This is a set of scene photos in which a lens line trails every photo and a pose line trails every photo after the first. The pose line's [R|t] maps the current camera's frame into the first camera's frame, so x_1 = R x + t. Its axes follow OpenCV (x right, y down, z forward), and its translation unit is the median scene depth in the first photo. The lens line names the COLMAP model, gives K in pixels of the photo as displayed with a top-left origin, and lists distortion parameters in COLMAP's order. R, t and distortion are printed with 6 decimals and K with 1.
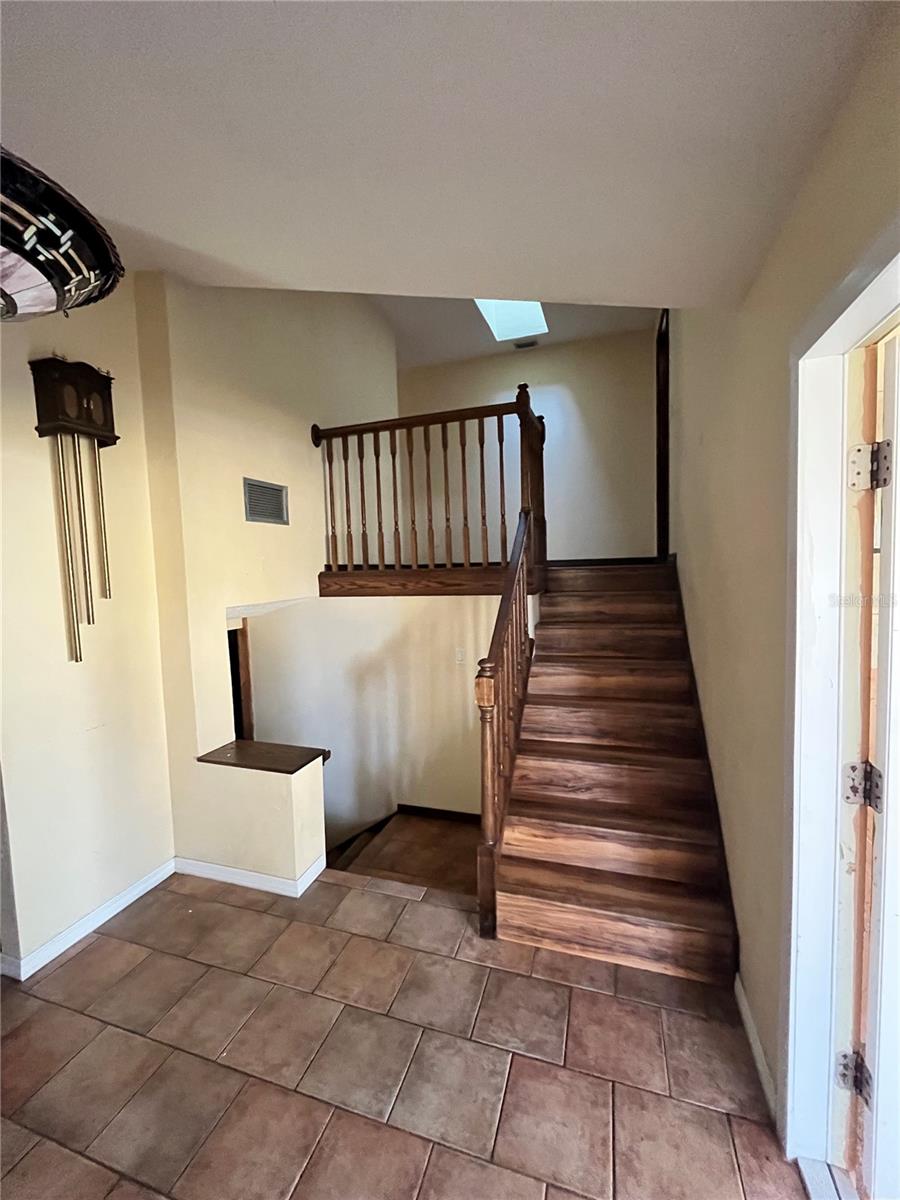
lens RADIAL K [[493.1, 0, 445.5], [0, 493.1, 600.2], [0, 0, 1]] dist [-0.004708, 0.000206]
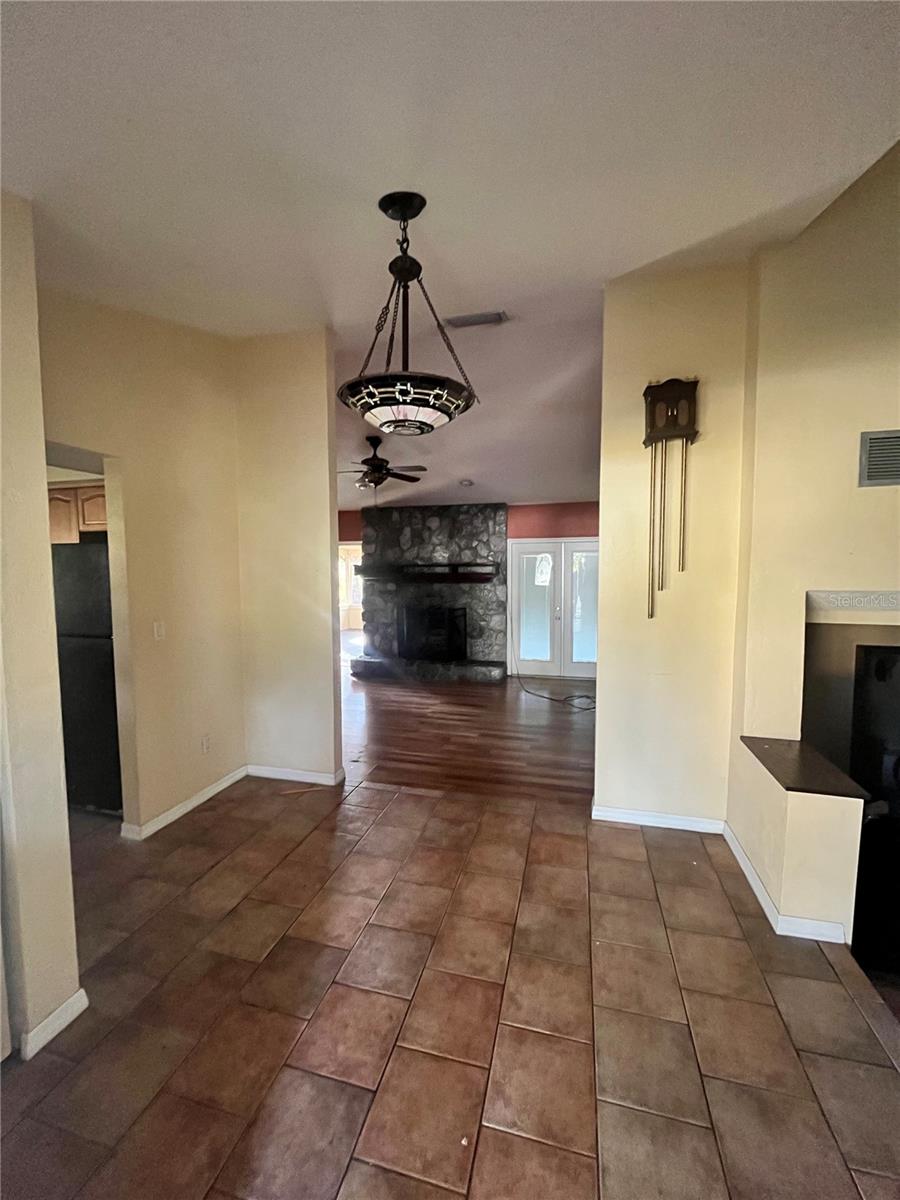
lens RADIAL K [[493.1, 0, 445.5], [0, 493.1, 600.2], [0, 0, 1]] dist [-0.004708, 0.000206]
pose [[0.043187, 0.103446, -0.993697, 0.581113], [-0.065011, 0.992808, 0.100528, -0.019853], [0.996950, 0.060260, 0.049601, 0.445424]]
